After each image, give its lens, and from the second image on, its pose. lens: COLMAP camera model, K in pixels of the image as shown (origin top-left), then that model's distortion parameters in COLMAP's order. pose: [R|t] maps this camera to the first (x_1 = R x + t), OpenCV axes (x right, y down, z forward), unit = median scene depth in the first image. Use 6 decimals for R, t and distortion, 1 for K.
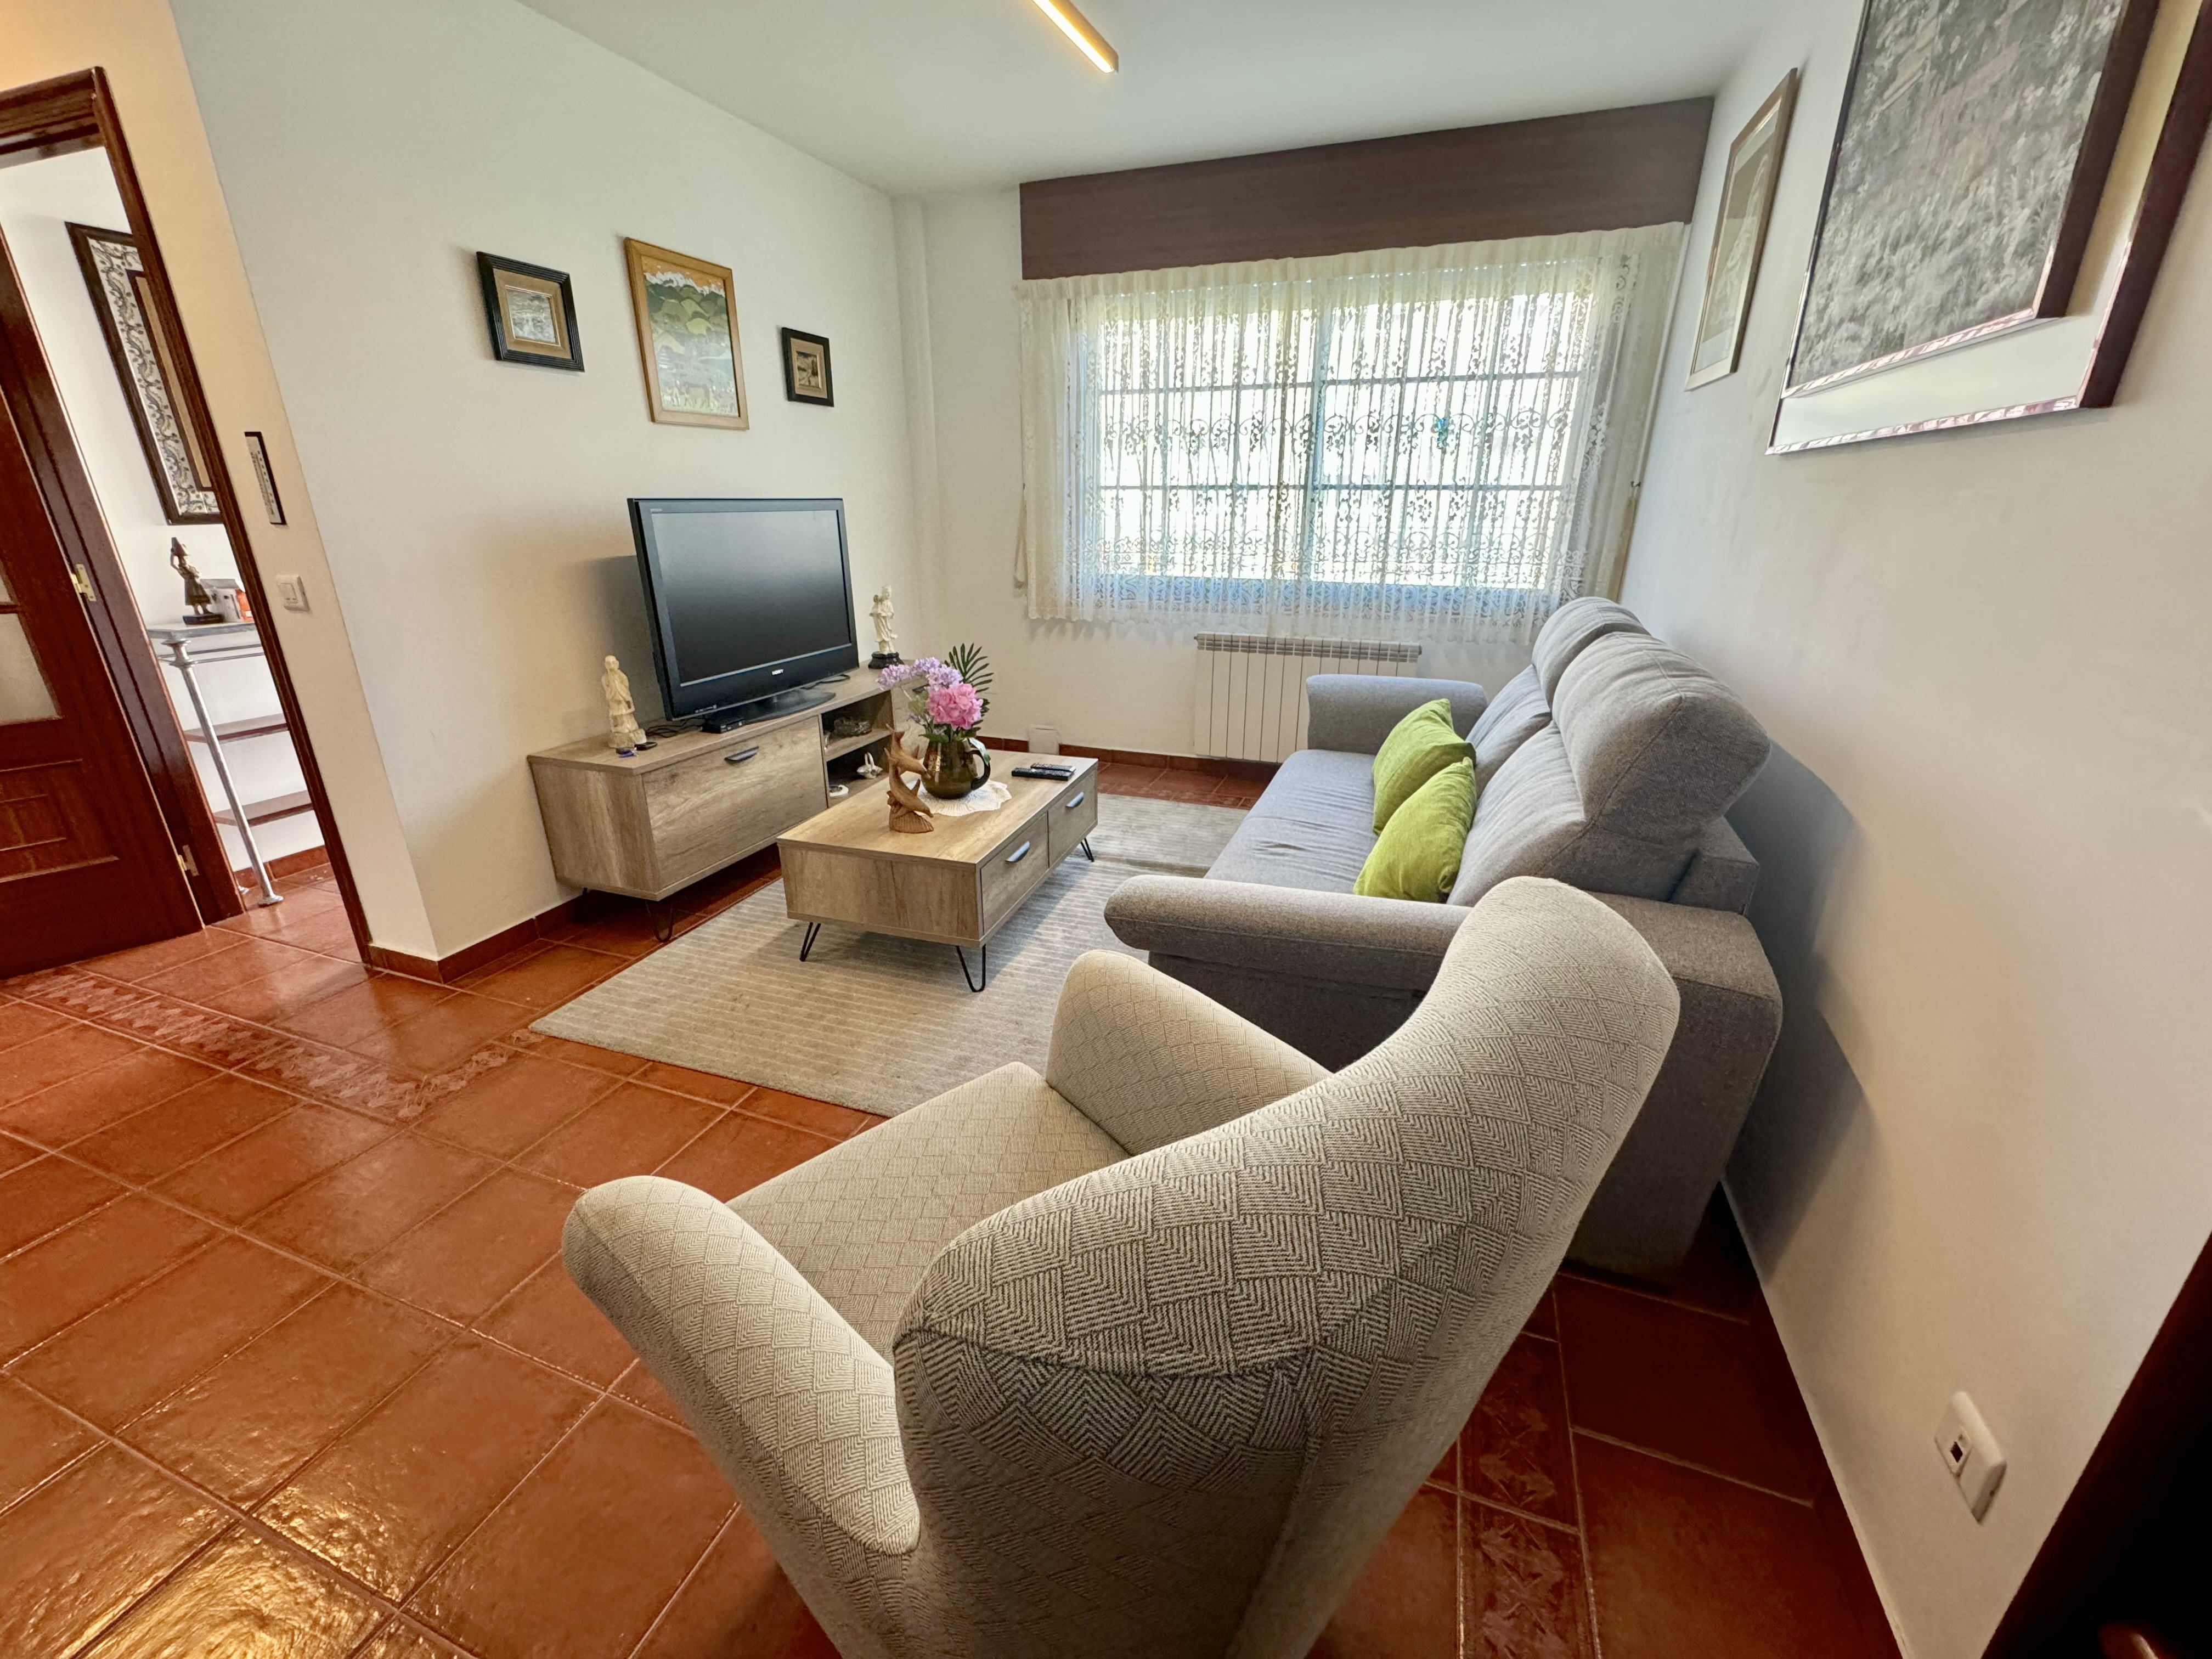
lens RADIAL K [[907.0, 0, 1103.0], [0, 907.0, 841.3], [0, 0, 1]] dist [0.003774, 0.000259]
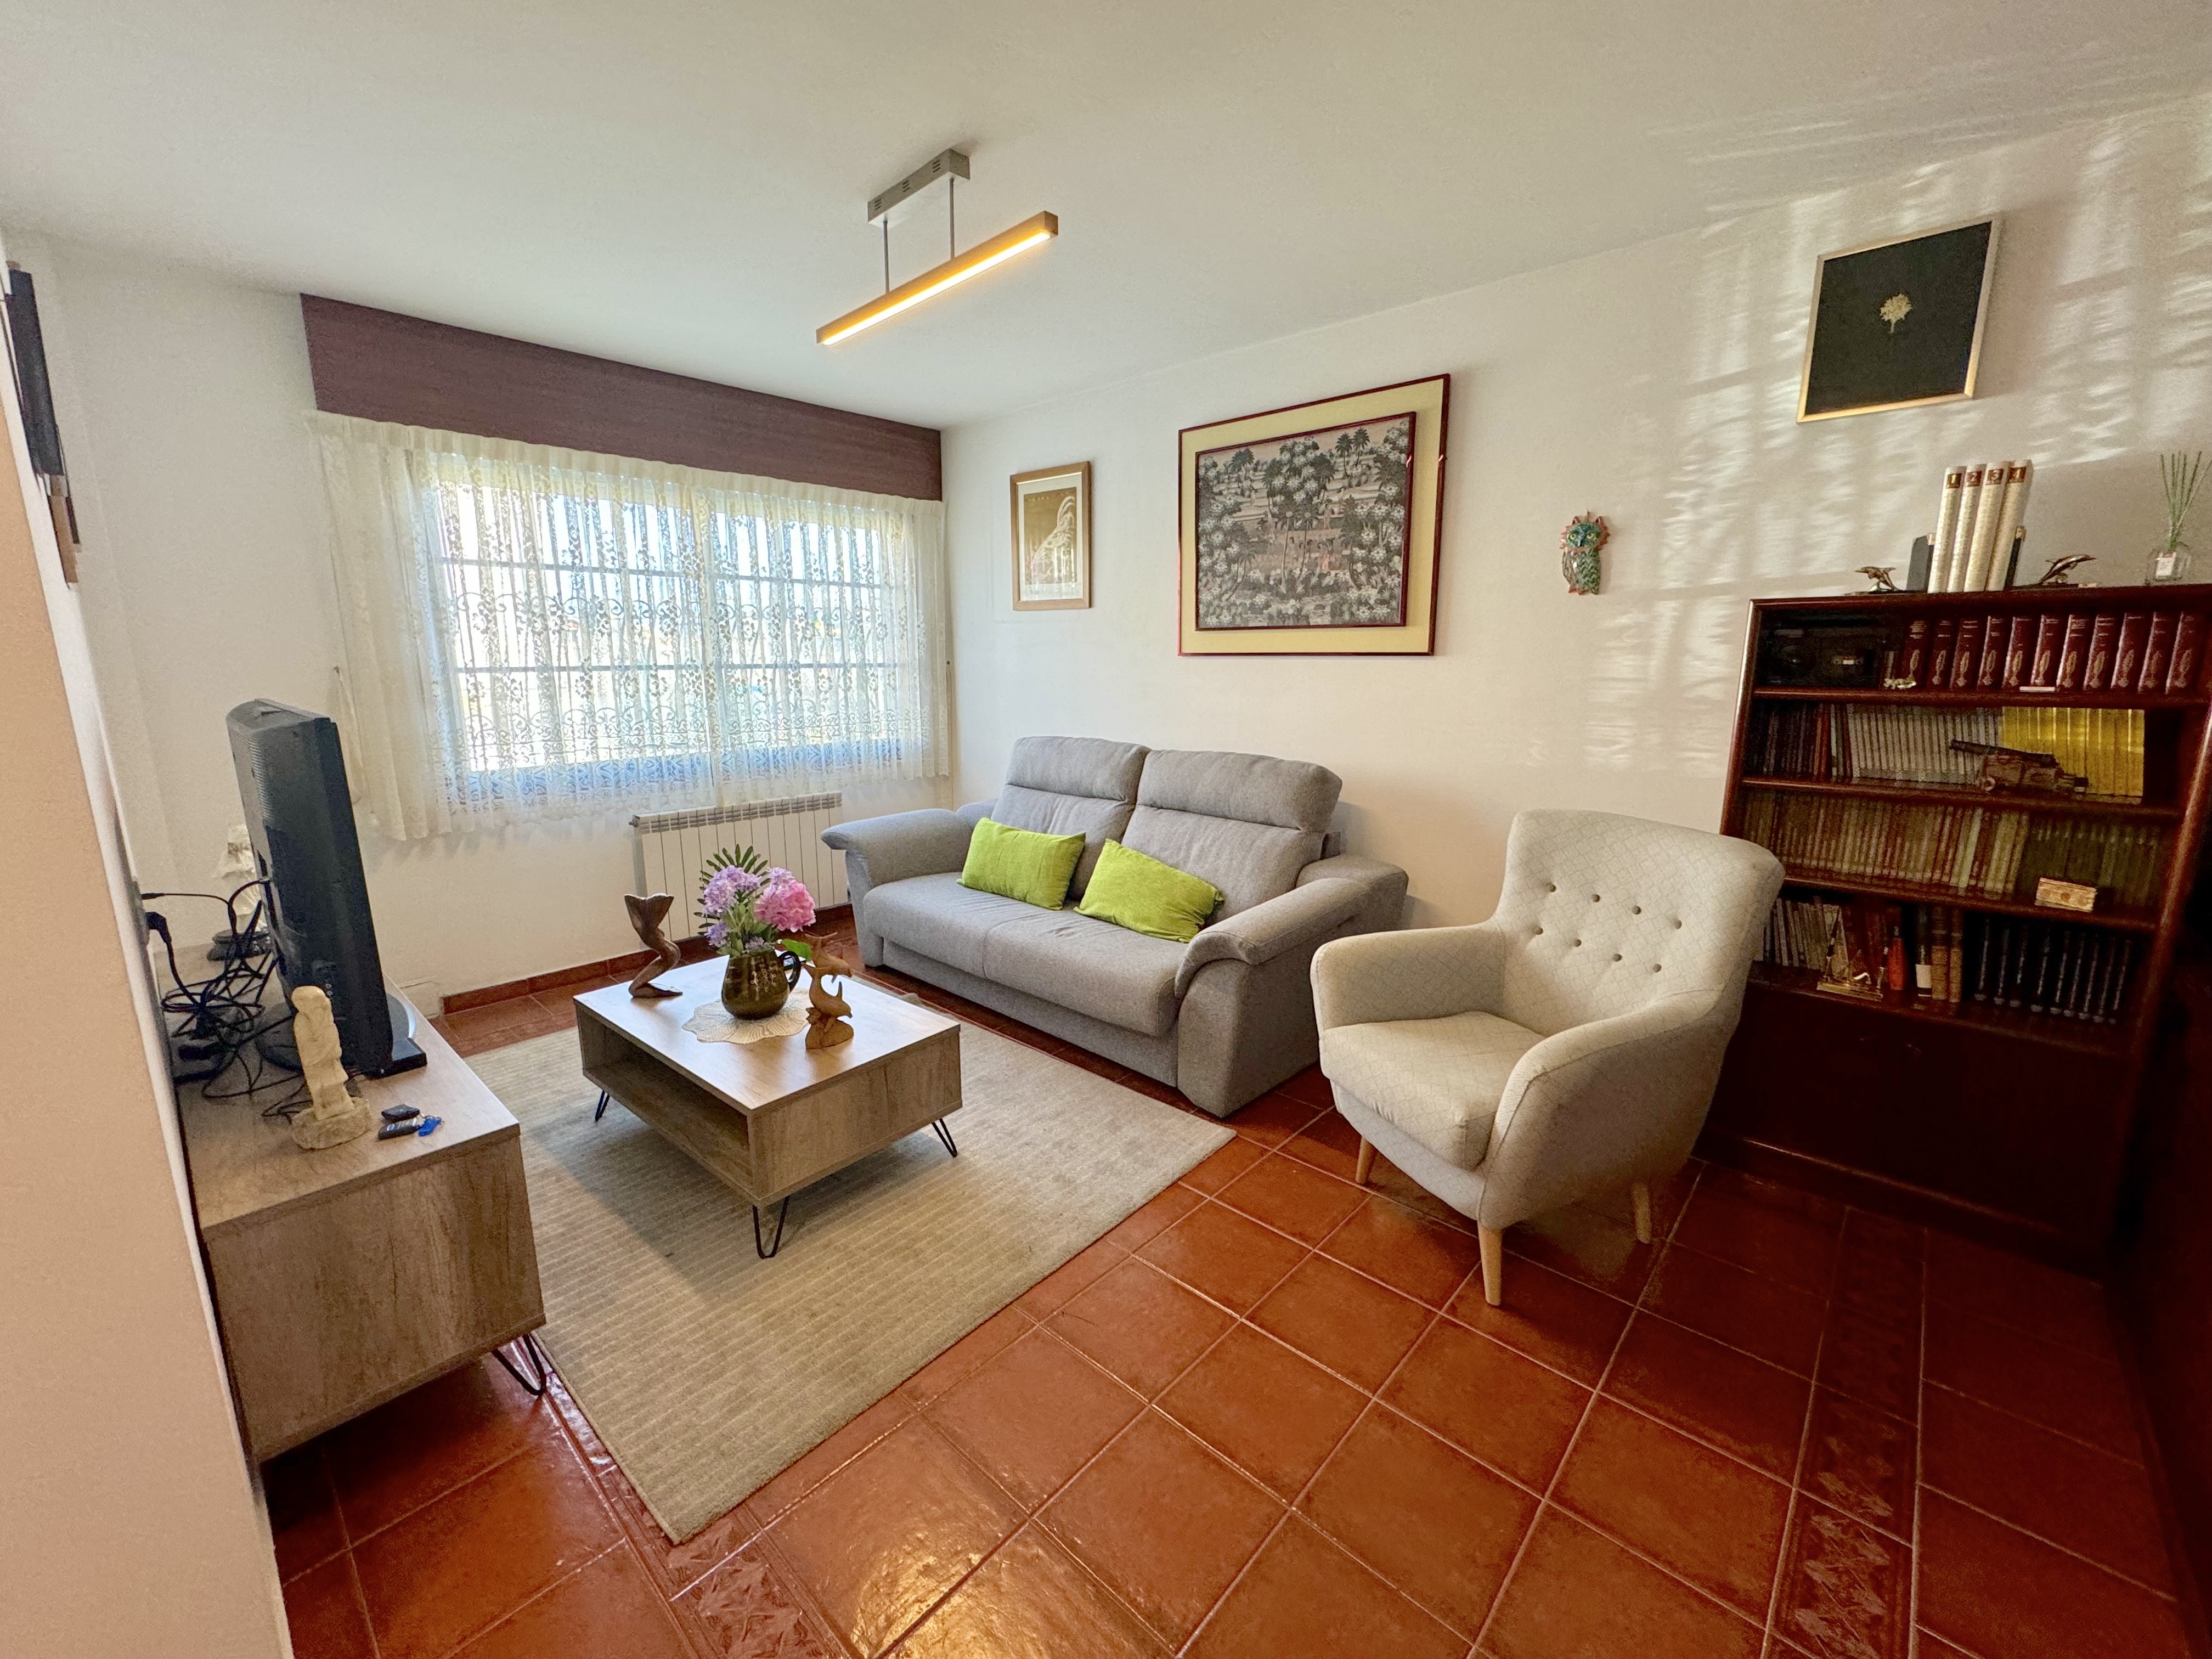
lens RADIAL K [[907.0, 0, 1097.4], [0, 907.0, 827.2], [0, 0, 1]] dist [0.003774, 0.000259]
pose [[0.397871, -0.165180, 0.902449, -0.587209], [0.339194, 0.940445, 0.022590, -0.090758], [-0.852435, 0.297118, 0.430204, 0.228662]]
